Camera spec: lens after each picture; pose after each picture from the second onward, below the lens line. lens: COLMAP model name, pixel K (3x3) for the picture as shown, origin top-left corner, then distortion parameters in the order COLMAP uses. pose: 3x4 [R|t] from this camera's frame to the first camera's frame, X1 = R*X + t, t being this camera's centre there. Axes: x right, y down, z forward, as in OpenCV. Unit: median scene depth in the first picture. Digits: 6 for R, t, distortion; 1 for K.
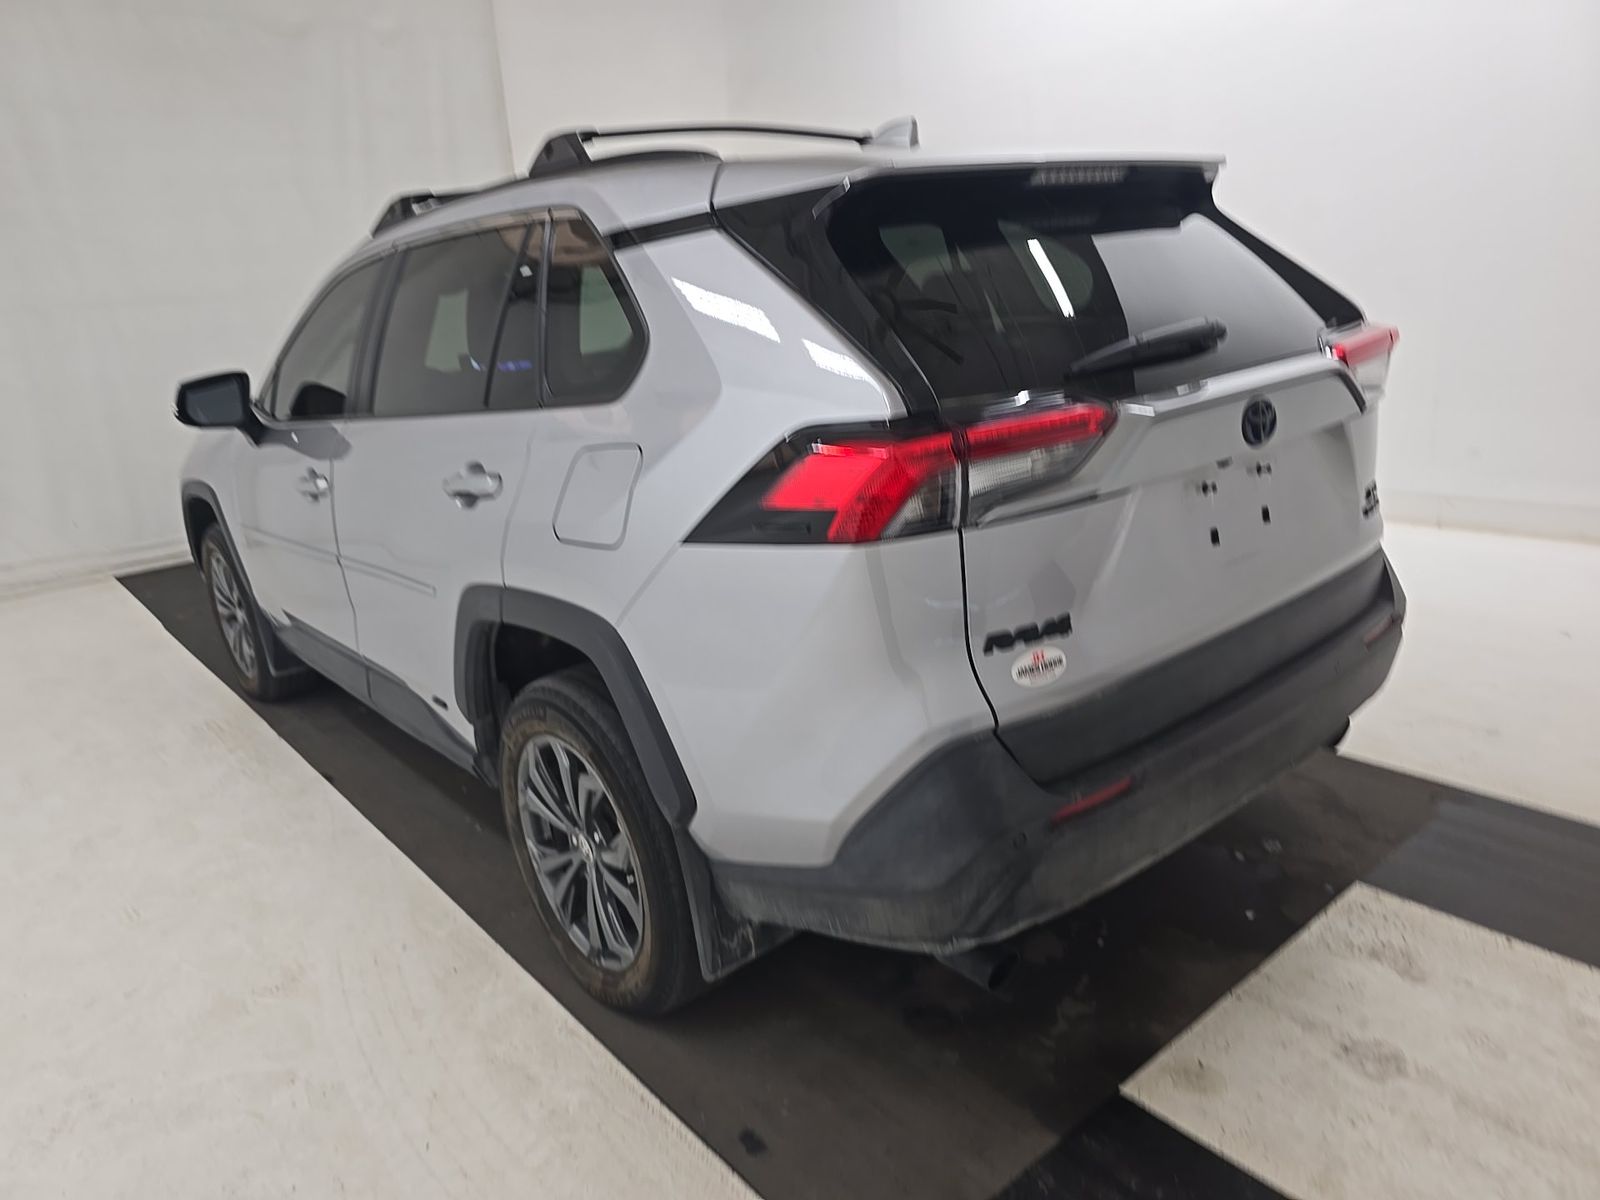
lens RADIAL K [[1068.4, 0, 799.6], [0, 1068.4, 566.2], [0, 0, 1]] dist [0.039259, -0.002716]
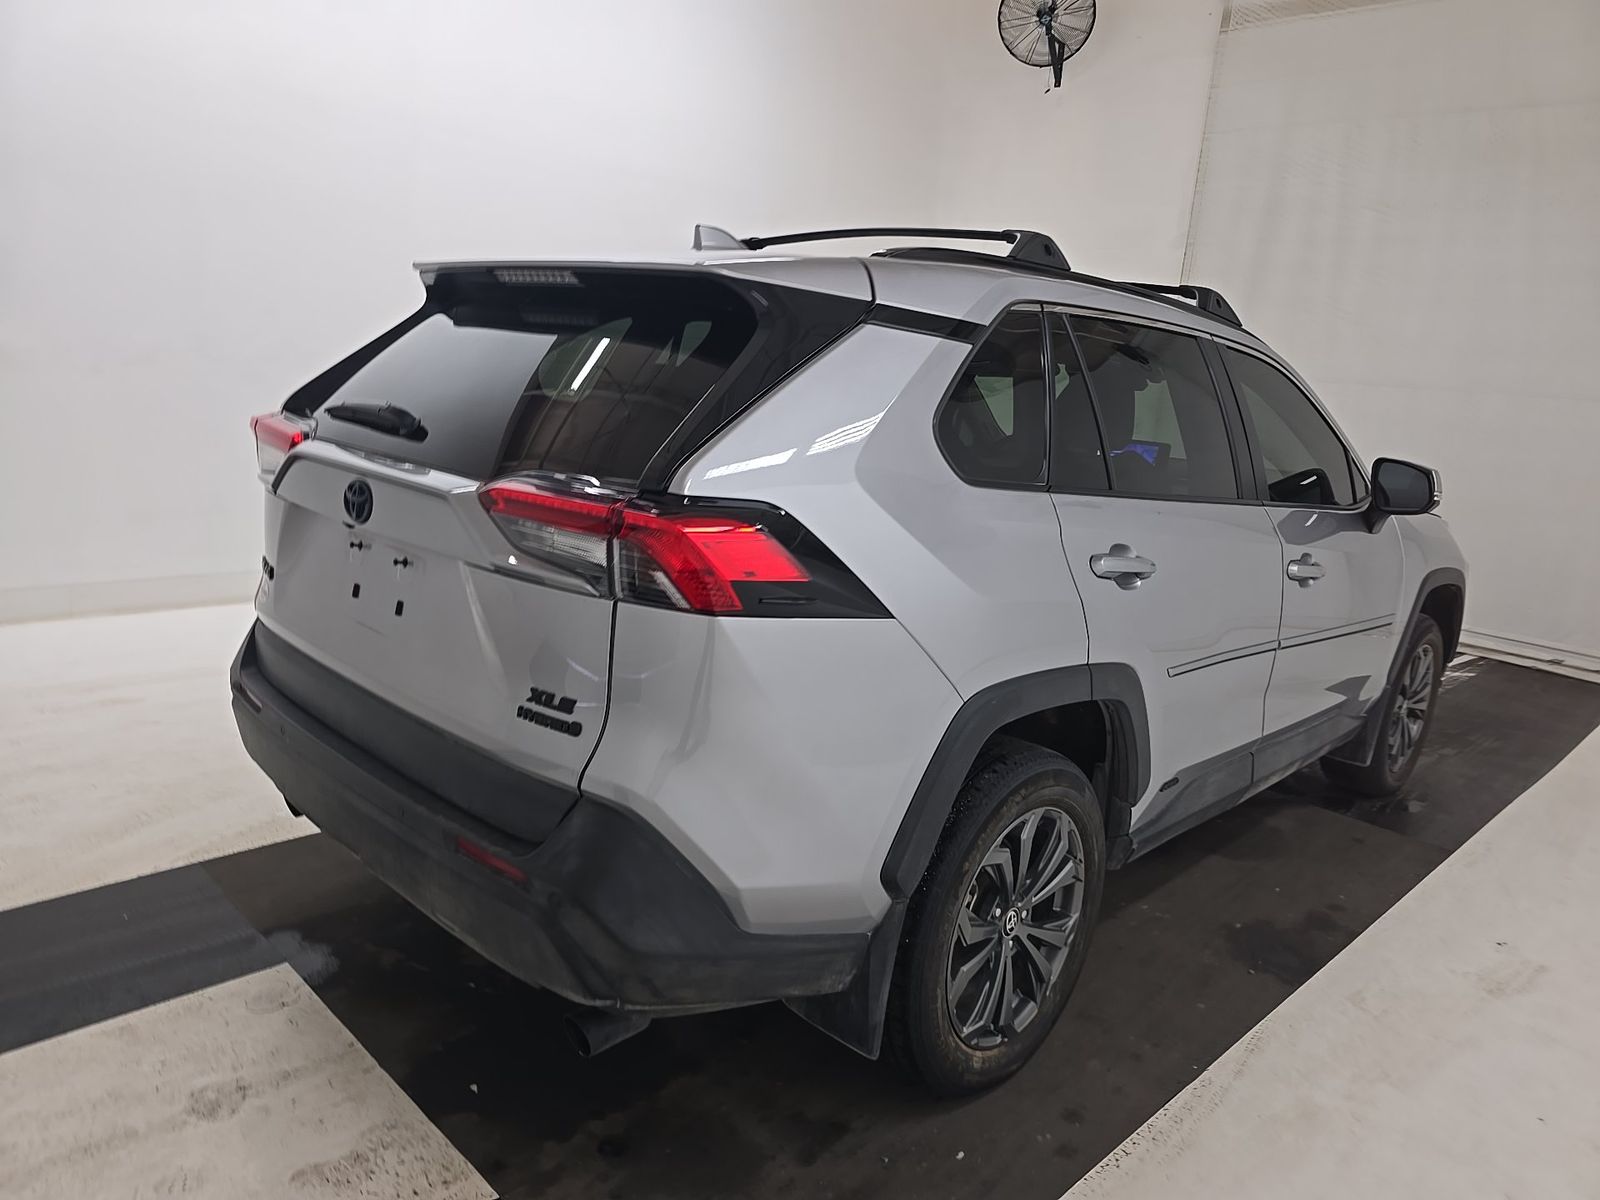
lens RADIAL K [[1068.4, 0, 799.6], [0, 1068.4, 566.2], [0, 0, 1]] dist [0.039259, -0.002716]
pose [[0.117654, 0.277384, -0.953528, 1.534232], [-0.345927, 0.911504, 0.222476, -0.467892], [0.930856, 0.303676, 0.203196, 1.216408]]
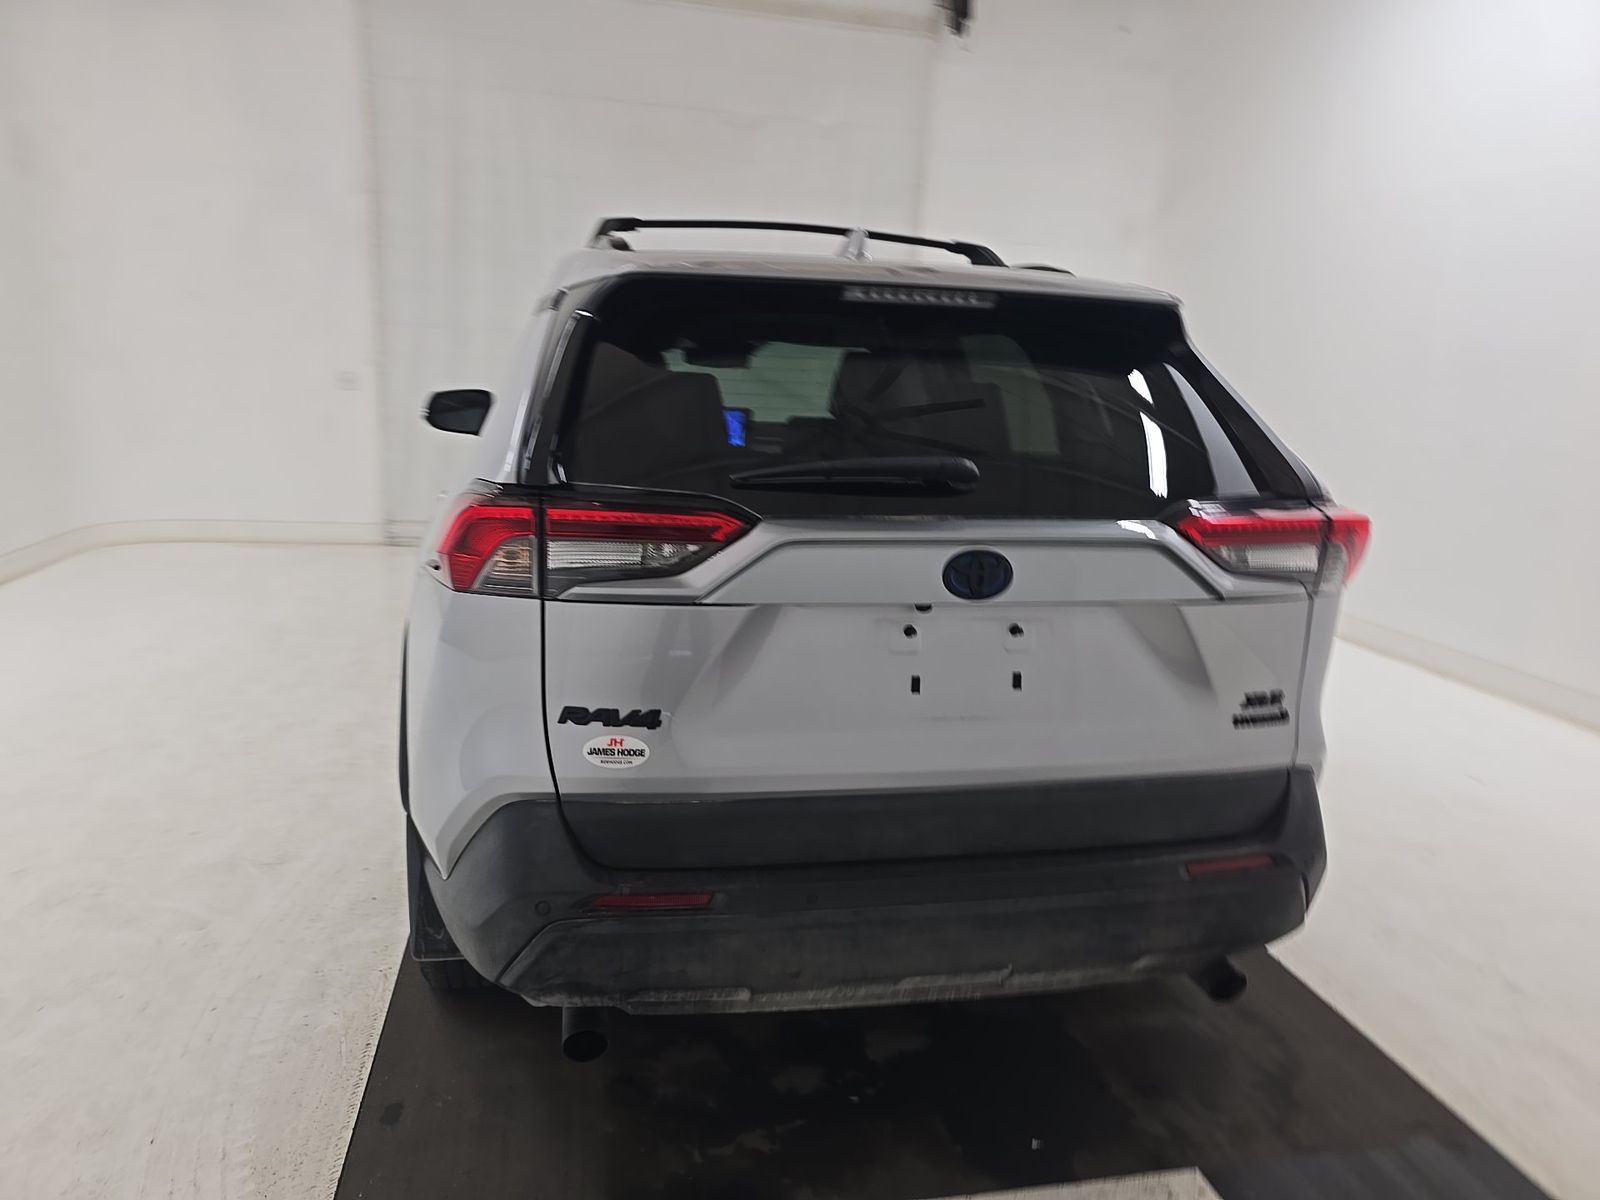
lens RADIAL K [[1068.4, 0, 799.6], [0, 1068.4, 566.2], [0, 0, 1]] dist [0.039259, -0.002716]
pose [[0.880258, 0.203512, -0.428636, 0.693620], [-0.232663, 0.972424, -0.016104, -0.091452], [0.413539, 0.113904, 0.903334, 0.111861]]
